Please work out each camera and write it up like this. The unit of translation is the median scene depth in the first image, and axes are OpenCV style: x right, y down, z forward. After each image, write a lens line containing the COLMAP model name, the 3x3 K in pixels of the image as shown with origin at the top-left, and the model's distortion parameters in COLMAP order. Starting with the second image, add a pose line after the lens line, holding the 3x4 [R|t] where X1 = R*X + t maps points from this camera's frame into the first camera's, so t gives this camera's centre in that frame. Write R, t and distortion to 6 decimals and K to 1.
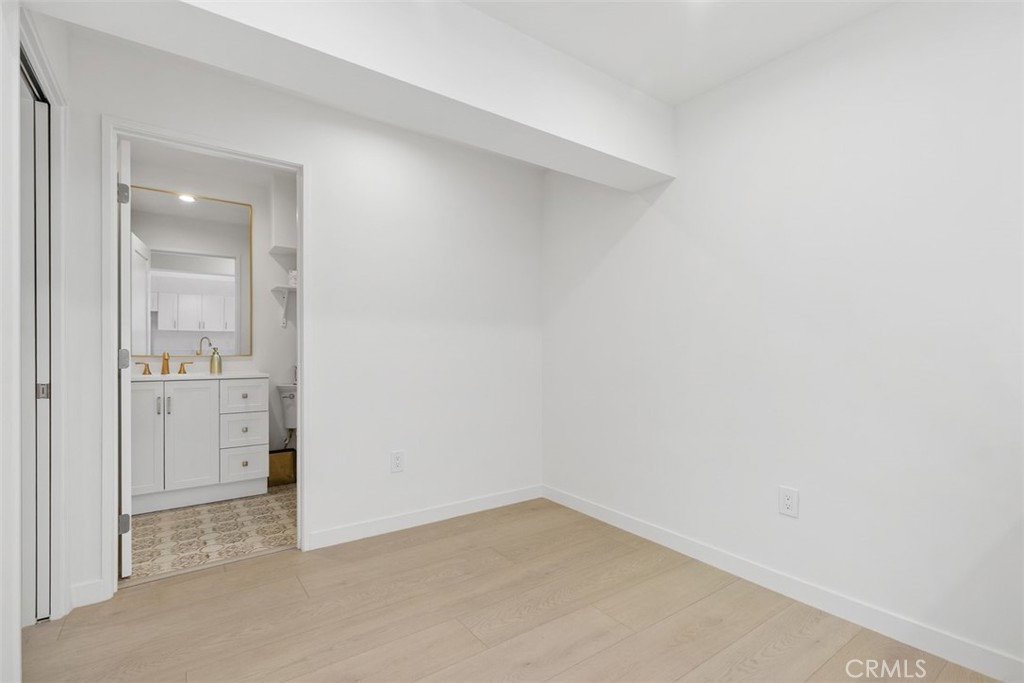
lens RADIAL K [[464.6, 0, 505.3], [0, 464.6, 344.8], [0, 0, 1]] dist [0.010165, -0.001564]
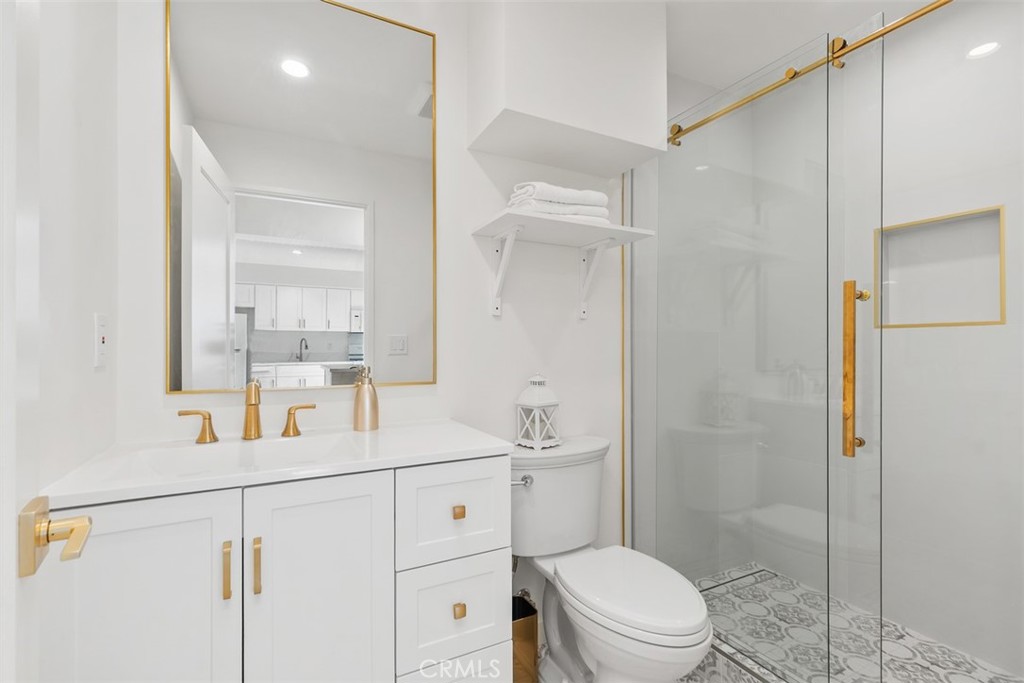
lens RADIAL K [[464.6, 0, 511.0], [0, 464.6, 344.7], [0, 0, 1]] dist [0.010165, -0.001564]
pose [[0.989669, -0.002221, -0.143356, -0.413013], [0.002622, 0.999993, 0.002608, -0.014066], [0.143350, -0.002956, 0.989668, 0.582487]]
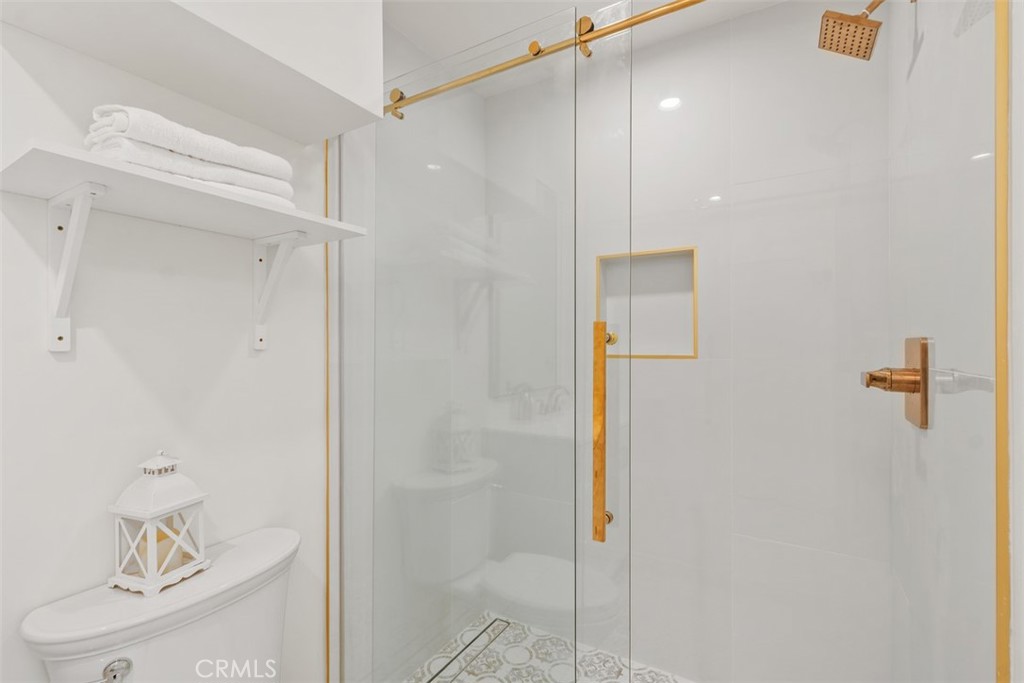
lens RADIAL K [[464.6, 0, 511.4], [0, 464.6, 343.9], [0, 0, 1]] dist [0.010165, -0.001564]
pose [[0.919594, -0.003659, 0.392853, -0.373290], [0.001513, 0.999982, 0.005772, -0.046800], [-0.392867, -0.004714, 0.919583, 0.721129]]
